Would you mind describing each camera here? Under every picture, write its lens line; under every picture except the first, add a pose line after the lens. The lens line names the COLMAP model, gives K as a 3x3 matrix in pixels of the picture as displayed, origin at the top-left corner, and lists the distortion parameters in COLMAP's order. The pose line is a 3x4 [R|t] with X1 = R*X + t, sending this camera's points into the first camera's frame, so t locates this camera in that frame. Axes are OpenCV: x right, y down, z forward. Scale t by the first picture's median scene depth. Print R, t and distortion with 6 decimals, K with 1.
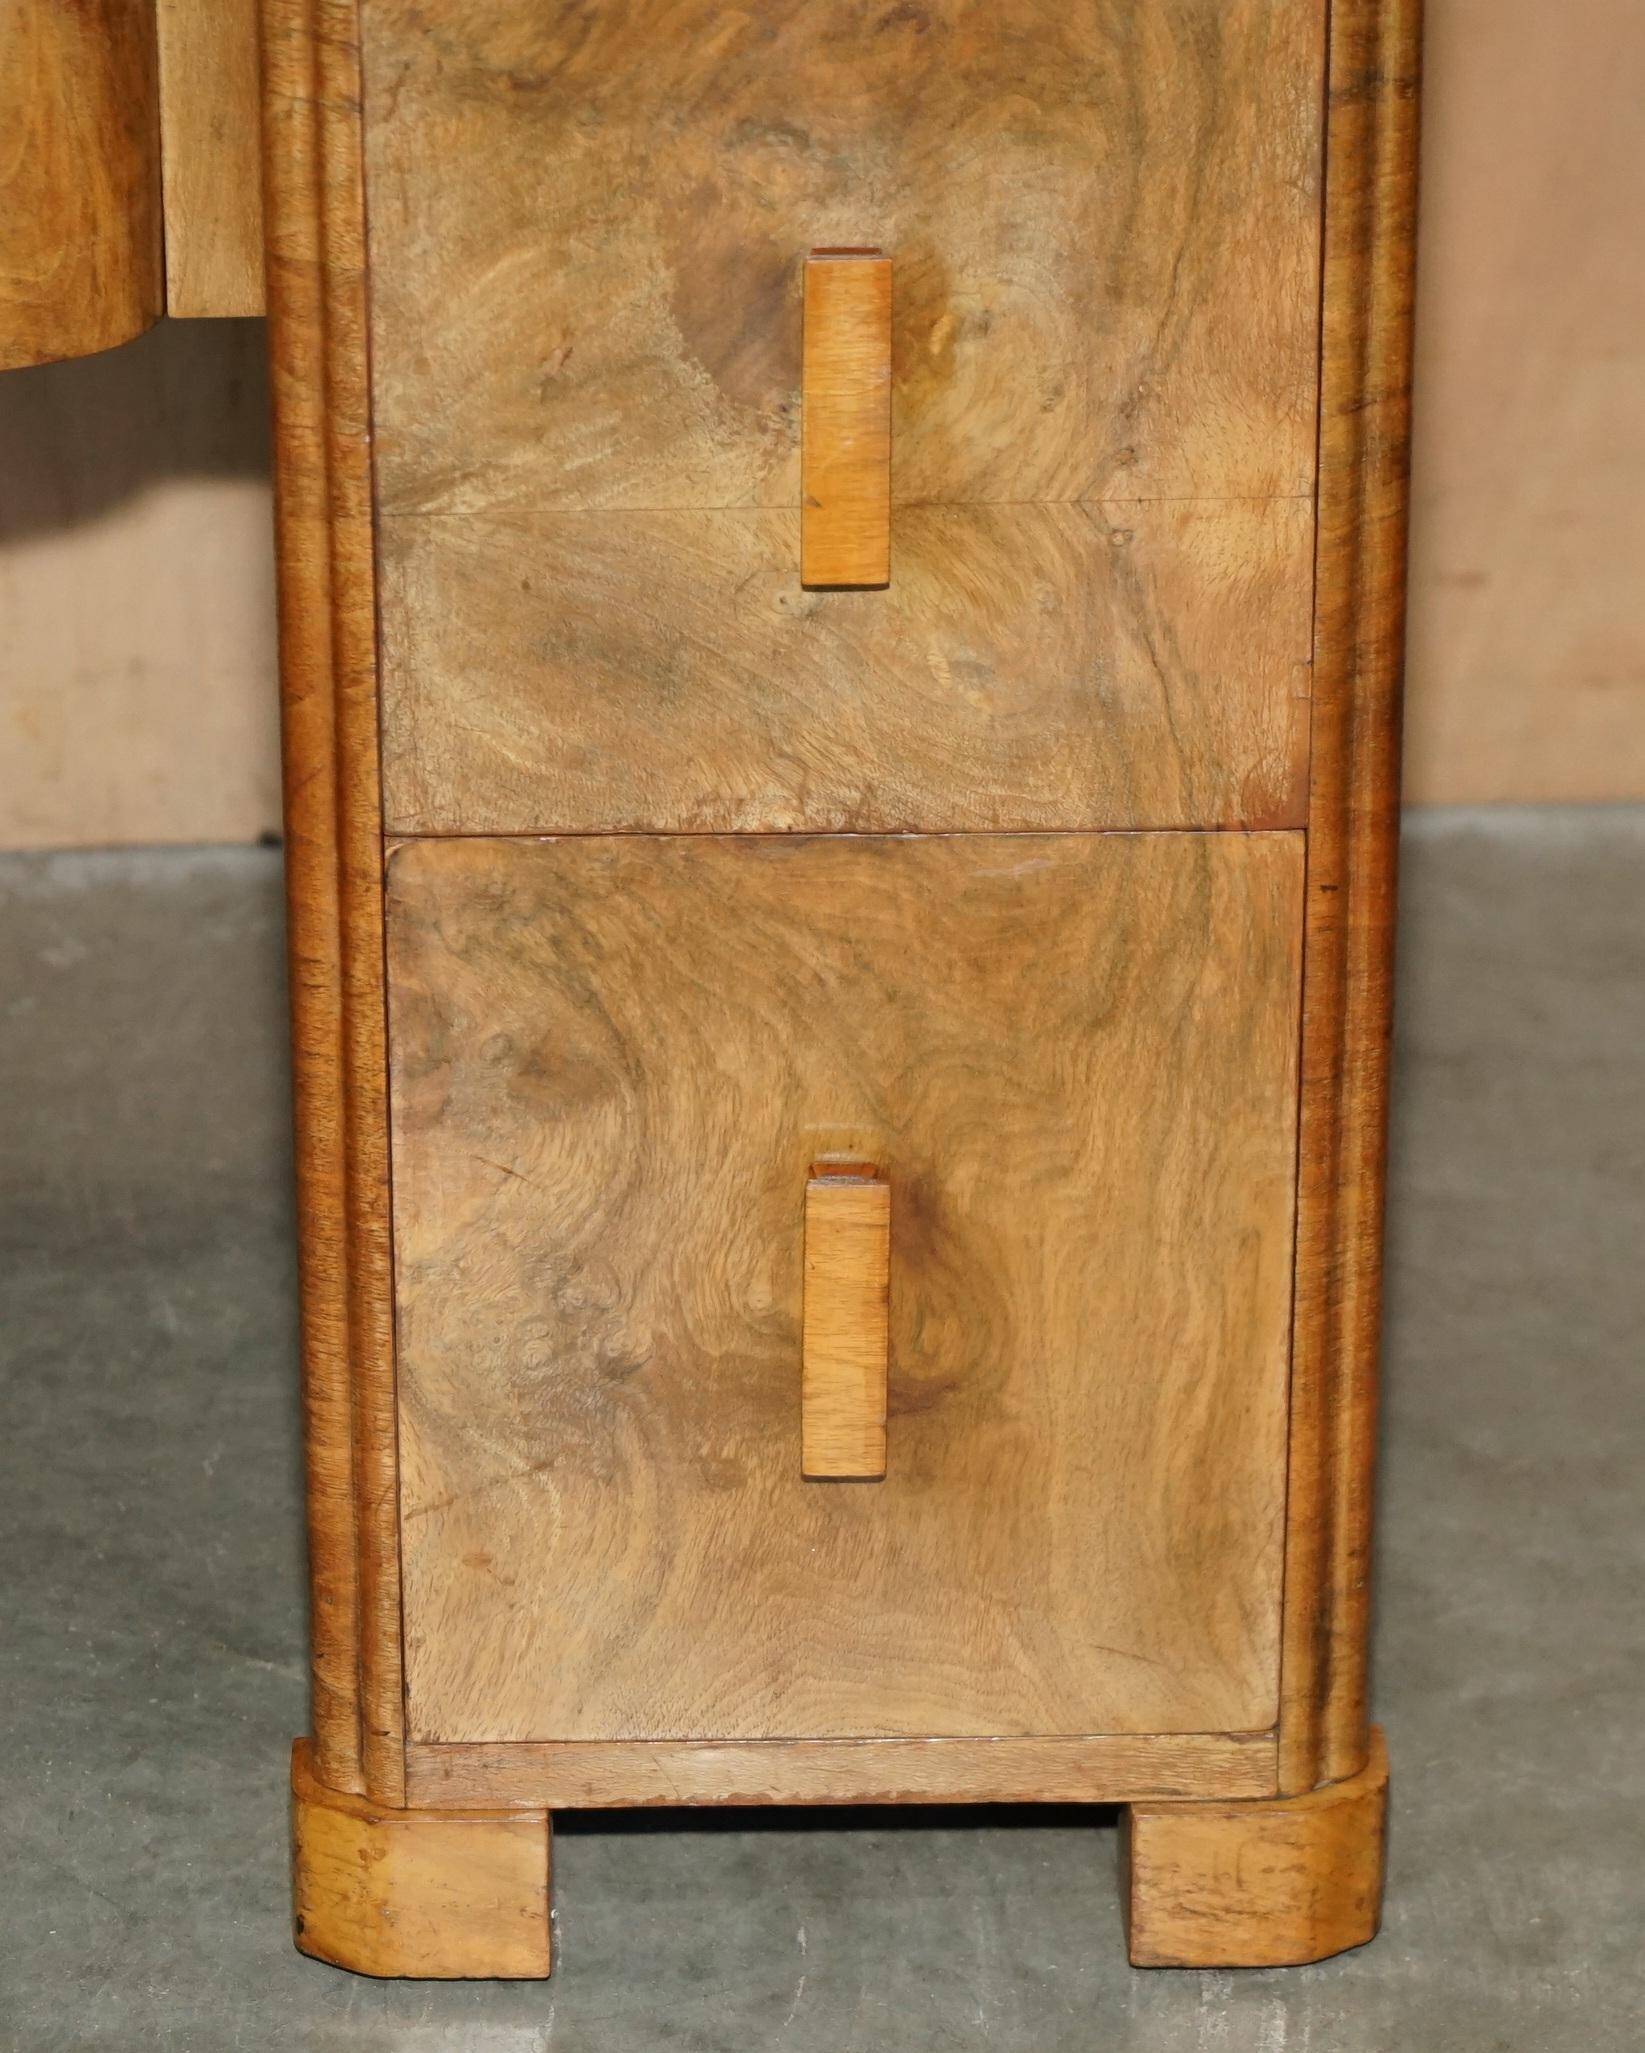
lens RADIAL K [[8017.5, 0, 783.7], [0, 8017.5, 1334.5], [0, 0, 1]] dist [-0.032534, 0.000000]
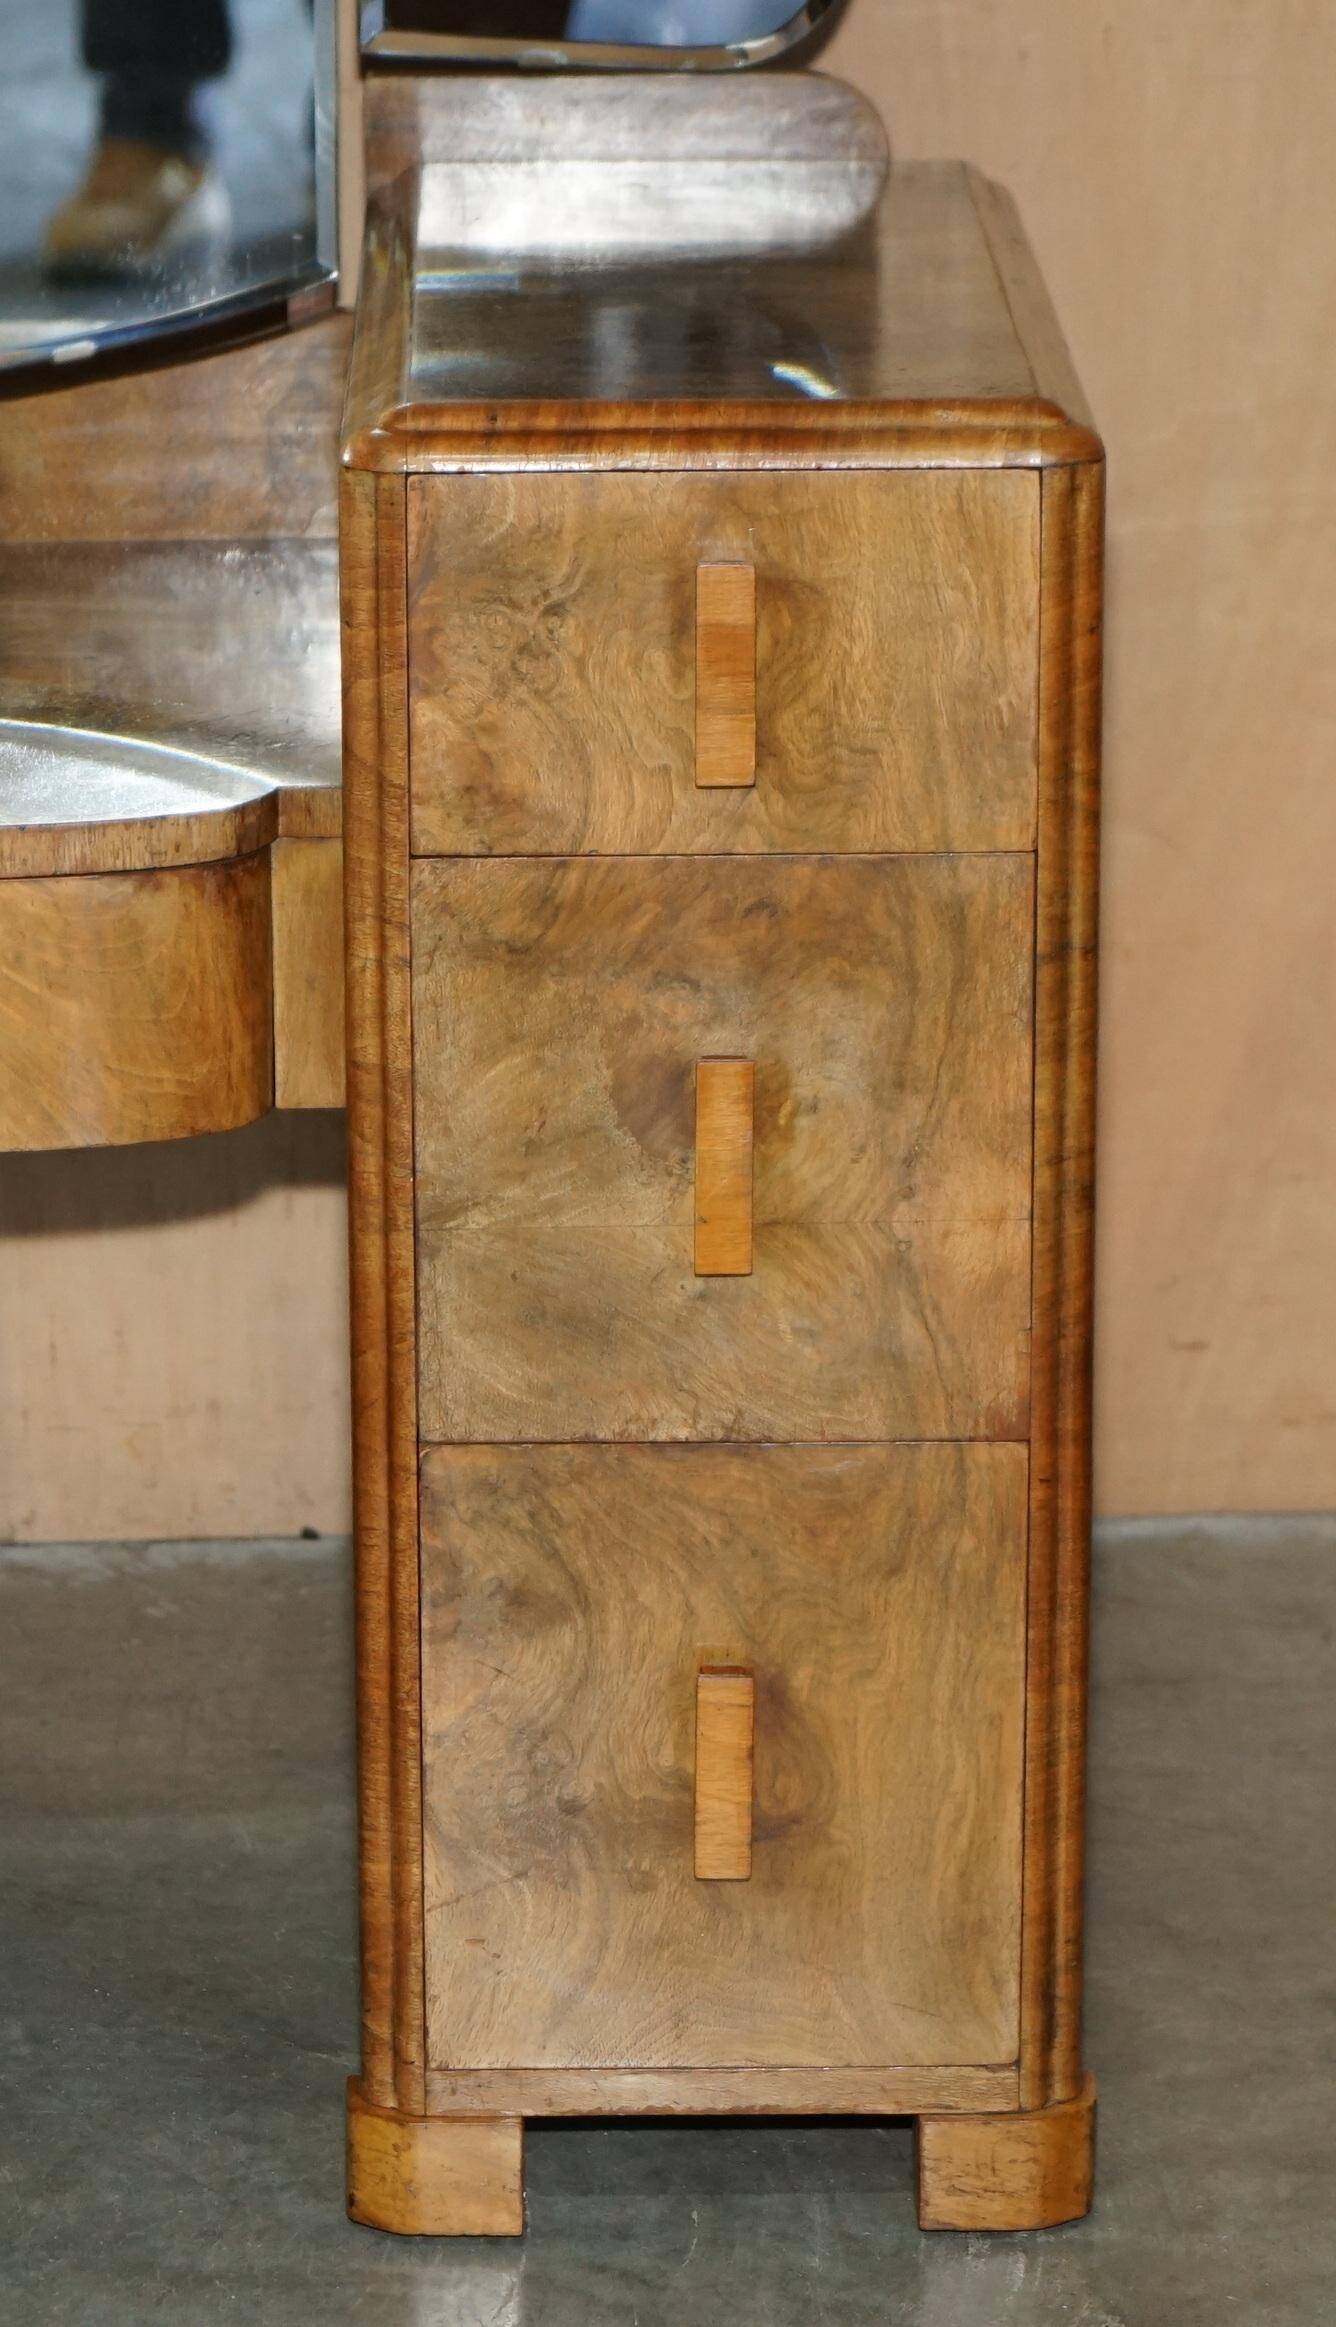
lens RADIAL K [[8128.7, 0, 602.5], [0, 8128.7, 1254.5], [0, 0, 1]] dist [-0.017599, 0.000000]
pose [[0.999901, 0.002062, -0.013893, 0.005947], [-0.003888, 0.991144, -0.132732, 0.104387], [0.013496, 0.132772, 0.991055, -0.517318]]
